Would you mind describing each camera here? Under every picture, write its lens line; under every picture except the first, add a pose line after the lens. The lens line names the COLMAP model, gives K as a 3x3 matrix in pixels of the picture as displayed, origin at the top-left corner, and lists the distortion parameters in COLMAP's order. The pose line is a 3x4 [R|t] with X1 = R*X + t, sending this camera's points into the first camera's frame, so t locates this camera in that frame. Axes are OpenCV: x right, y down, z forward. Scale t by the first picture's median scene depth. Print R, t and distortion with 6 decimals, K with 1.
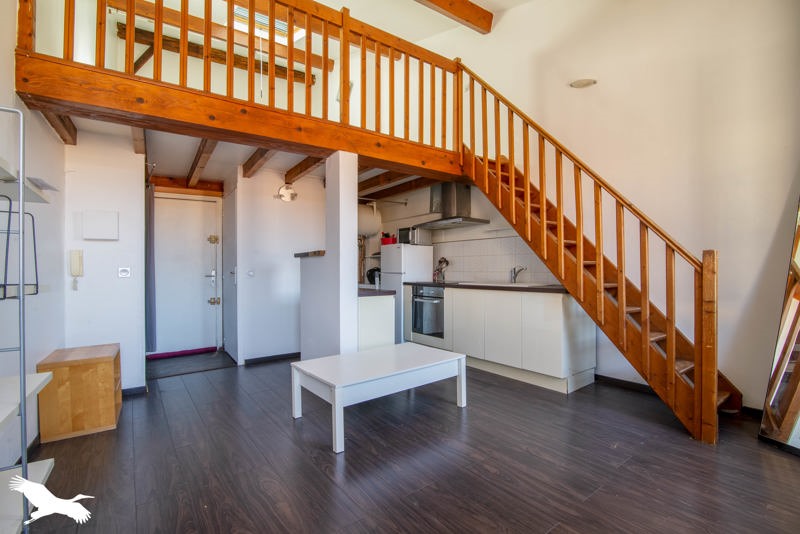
lens RADIAL K [[367.4, 0, 402.0], [0, 367.4, 275.2], [0, 0, 1]] dist [0.003018, 0.000224]
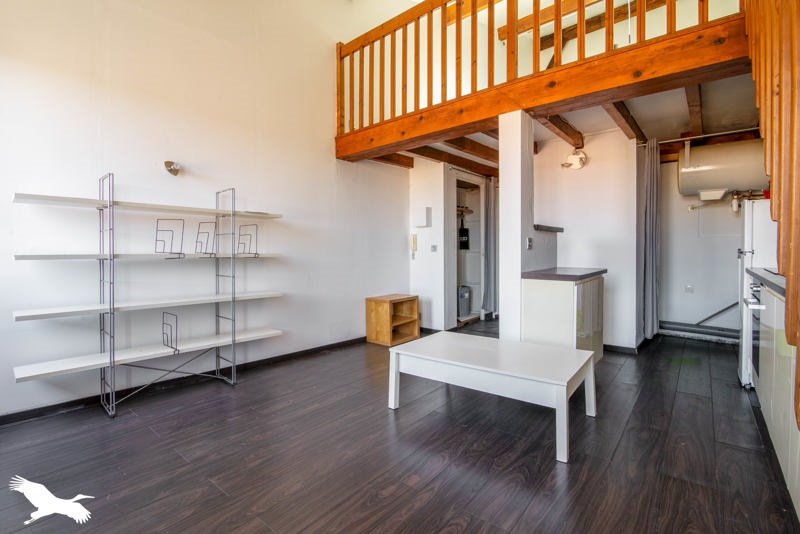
lens RADIAL K [[368.6, 0, 400.0], [0, 368.6, 267.0], [0, 0, 1]] dist [-0.002372, -0.000025]
pose [[0.262531, 0.057588, -0.963204, 0.631869], [-0.009190, 0.998321, 0.057183, -0.015576], [0.964880, -0.006160, 0.262619, 0.502603]]
